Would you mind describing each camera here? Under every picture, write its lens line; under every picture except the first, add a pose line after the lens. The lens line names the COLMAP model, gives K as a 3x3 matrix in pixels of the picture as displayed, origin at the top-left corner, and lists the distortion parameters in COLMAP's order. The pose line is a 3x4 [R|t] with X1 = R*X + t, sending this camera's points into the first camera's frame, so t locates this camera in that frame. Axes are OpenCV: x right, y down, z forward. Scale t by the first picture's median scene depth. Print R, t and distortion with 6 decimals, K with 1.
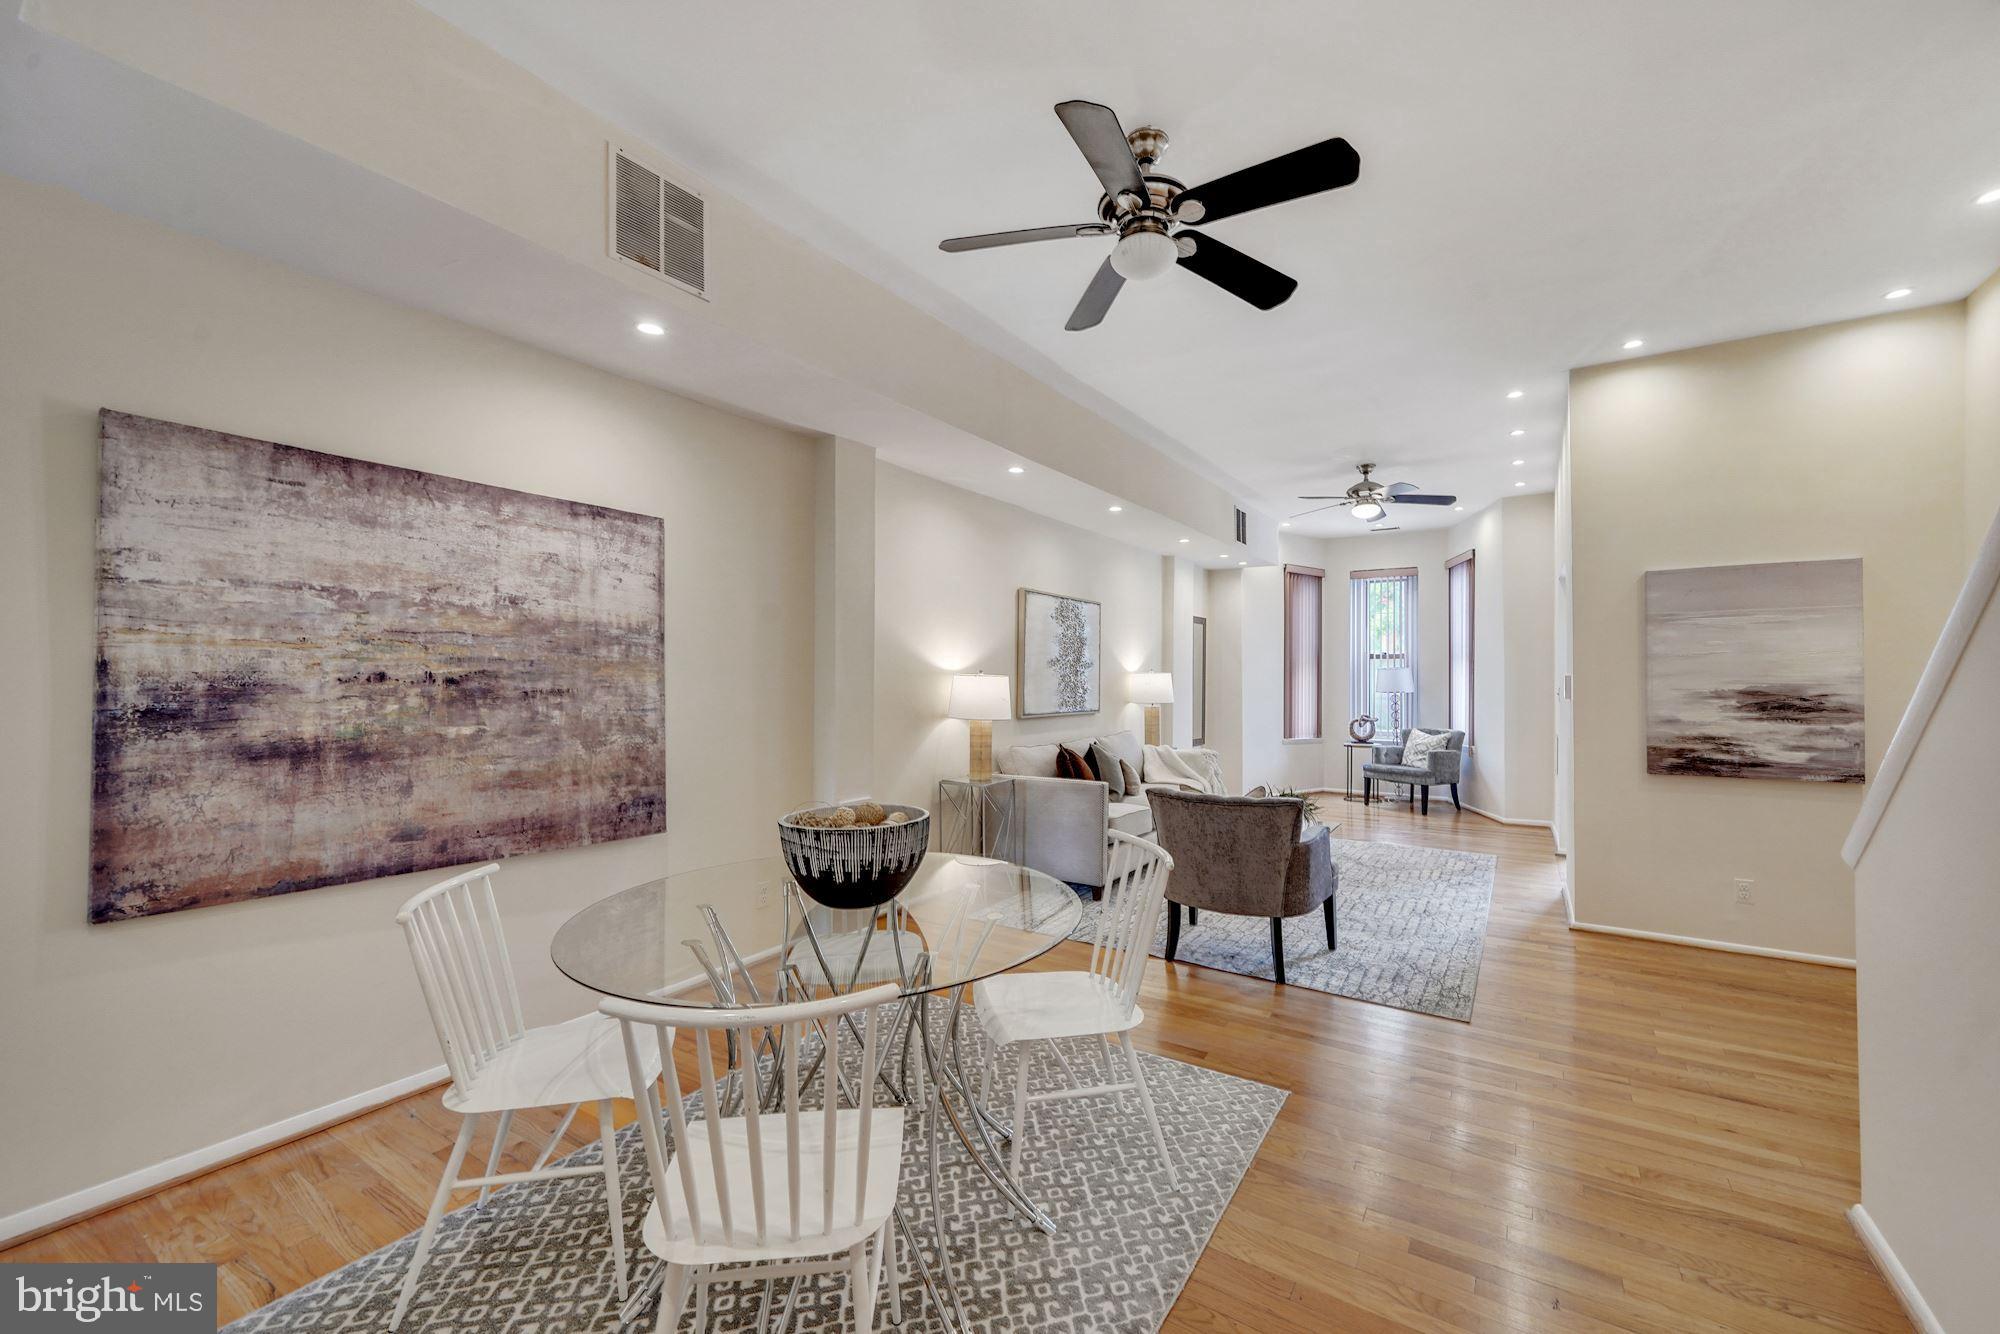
lens RADIAL K [[799.8, 0, 1000.0], [0, 799.8, 667.0], [0, 0, 1]] dist [0.000089, 0.000016]
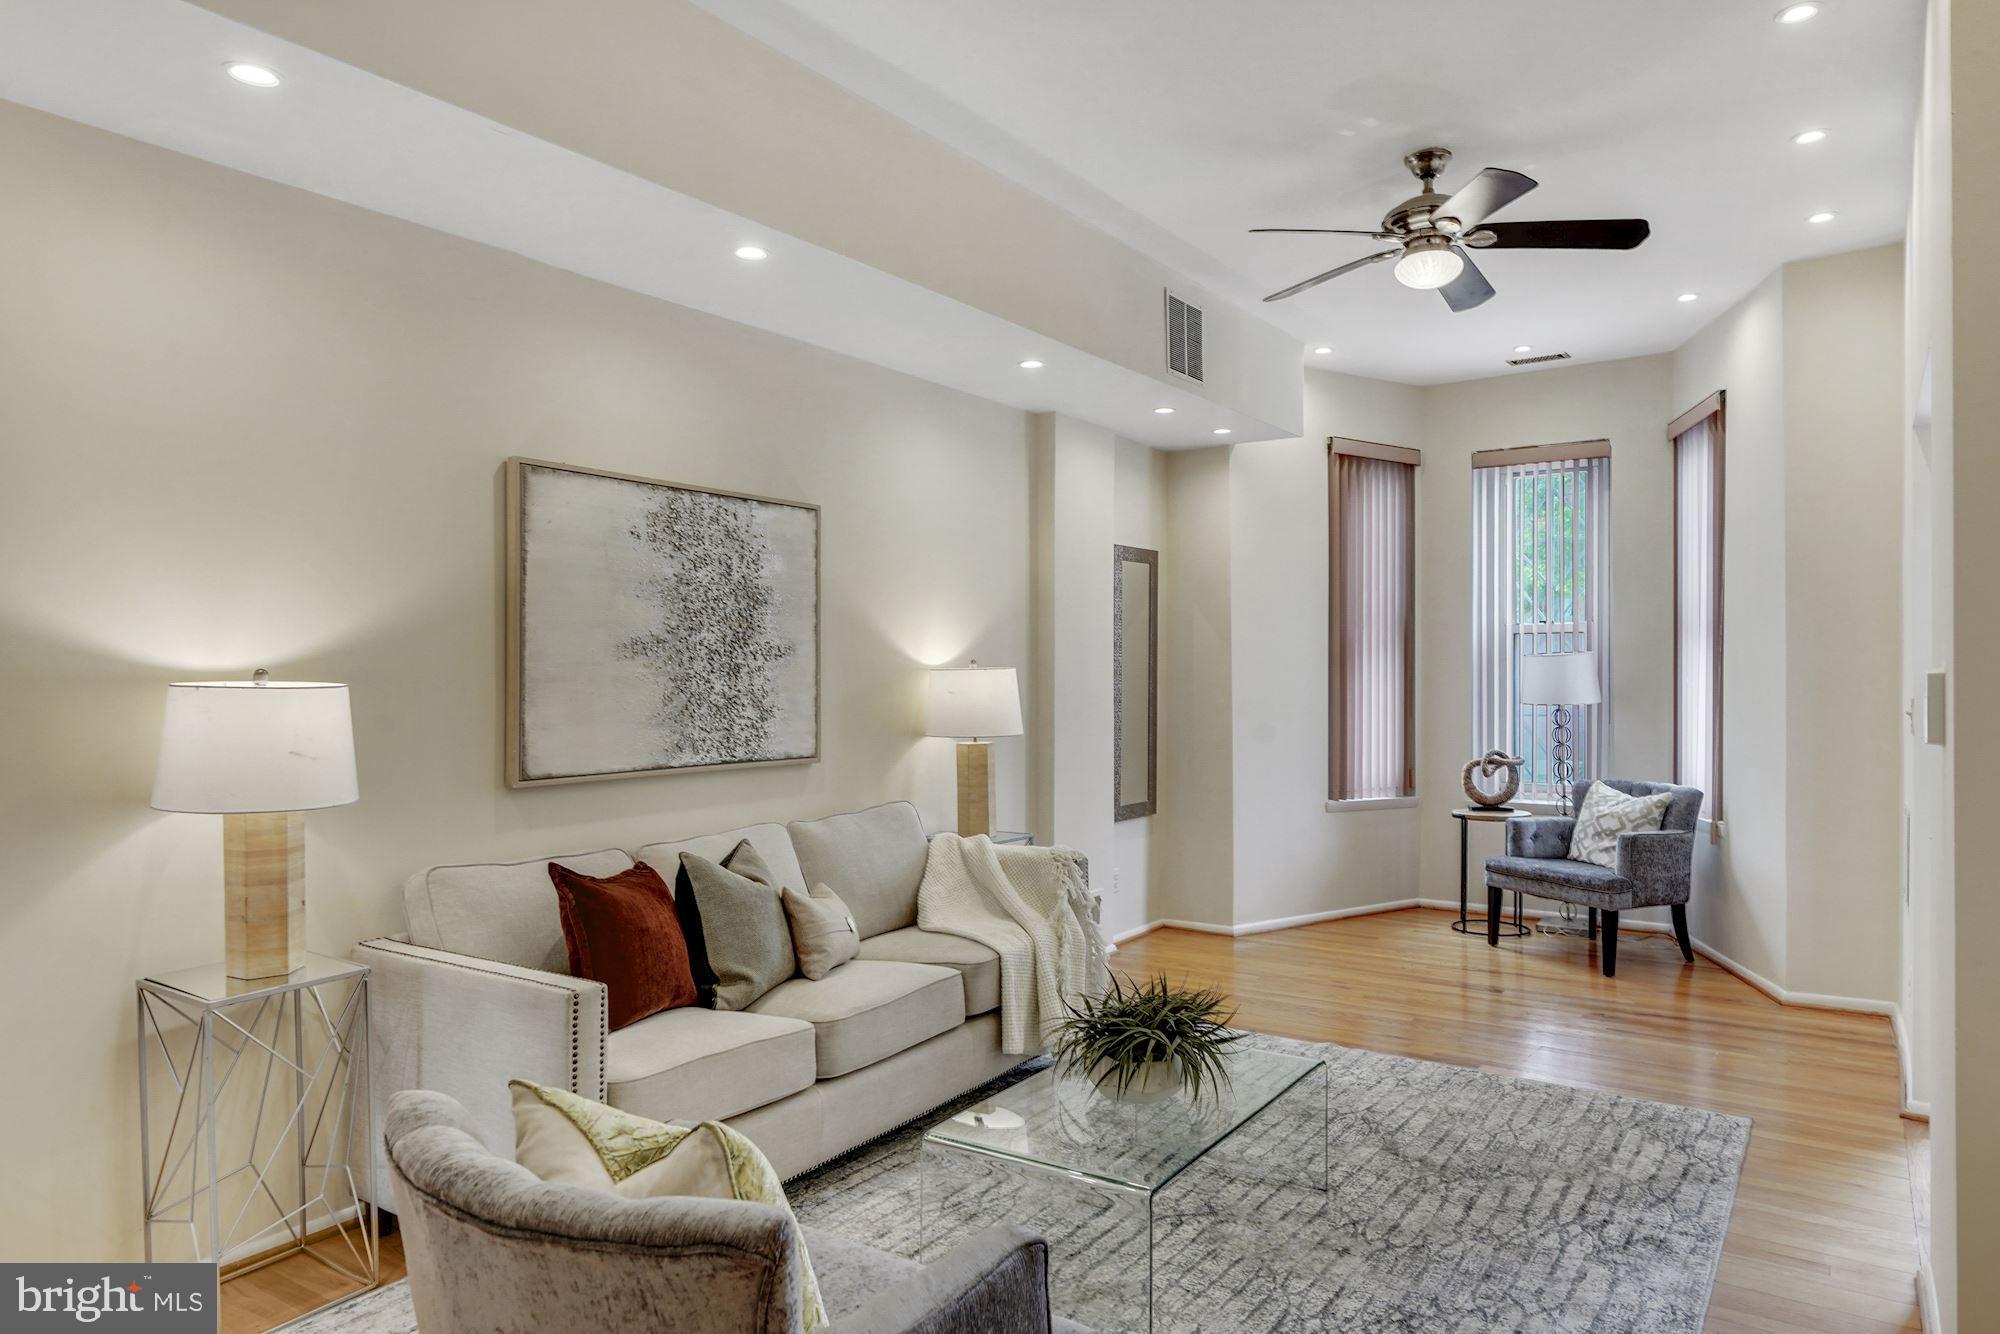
lens RADIAL K [[1227.8, 0, 993.8], [0, 1227.8, 671.7], [0, 0, 1]] dist [-0.003171, 0.001455]
pose [[0.999326, -0.007550, -0.035924, 0.206468], [0.008062, 0.999868, 0.014109, -0.000120], [0.035813, -0.014389, 0.999255, 0.292206]]
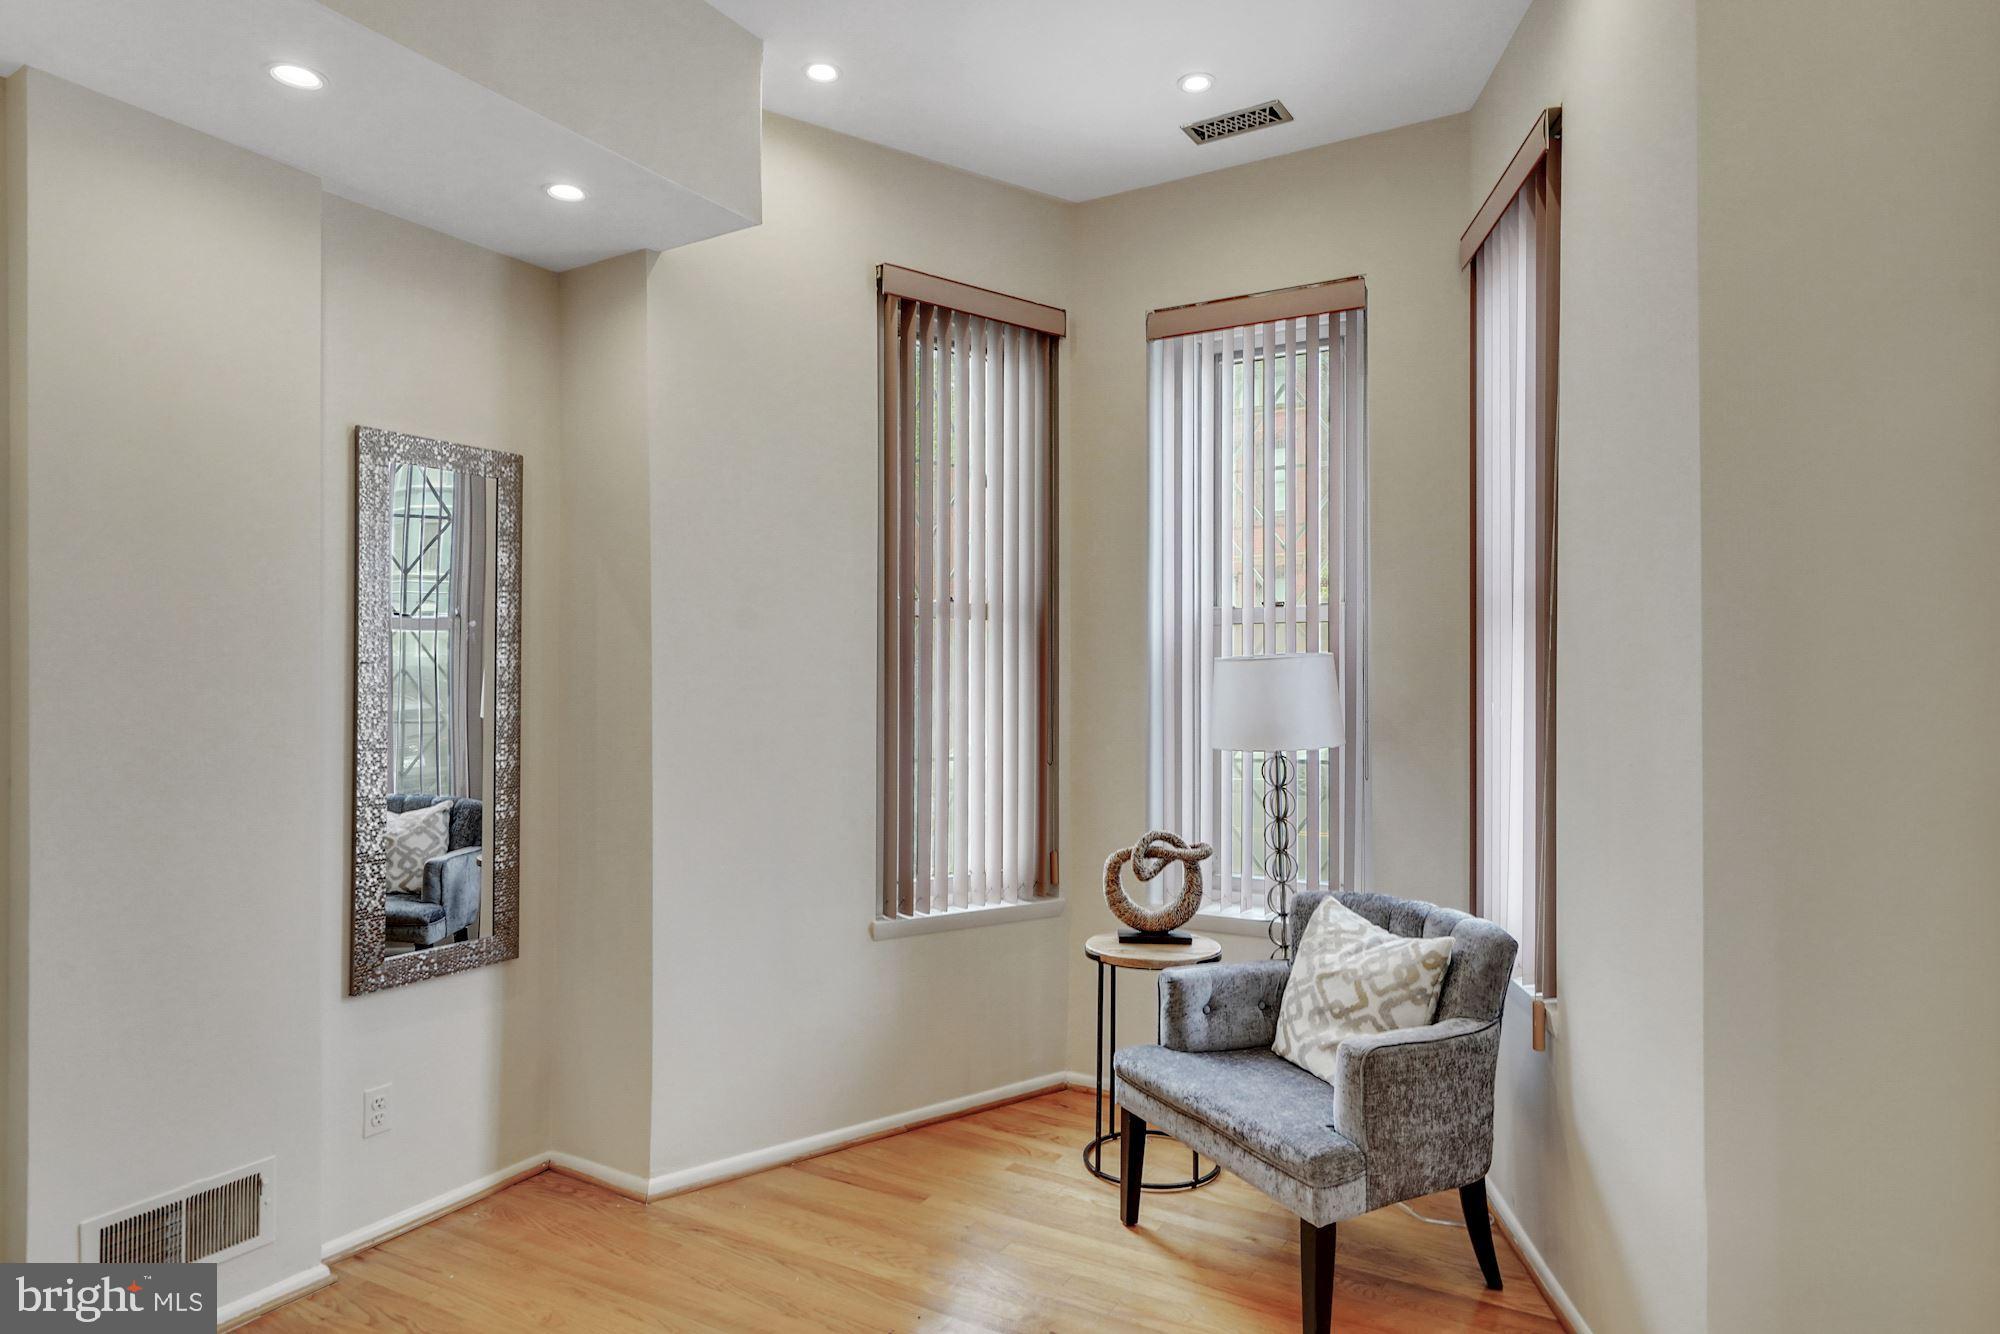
lens RADIAL K [[1145.1, 0, 1000.0], [0, 1145.1, 667.0], [0, 0, 1]] dist [0.000096, -0.000113]
pose [[0.999057, -0.003158, 0.043292, 0.435298], [0.003069, 0.999993, 0.002109, 0.005233], [-0.043298, -0.001974, 0.999060, 0.707323]]
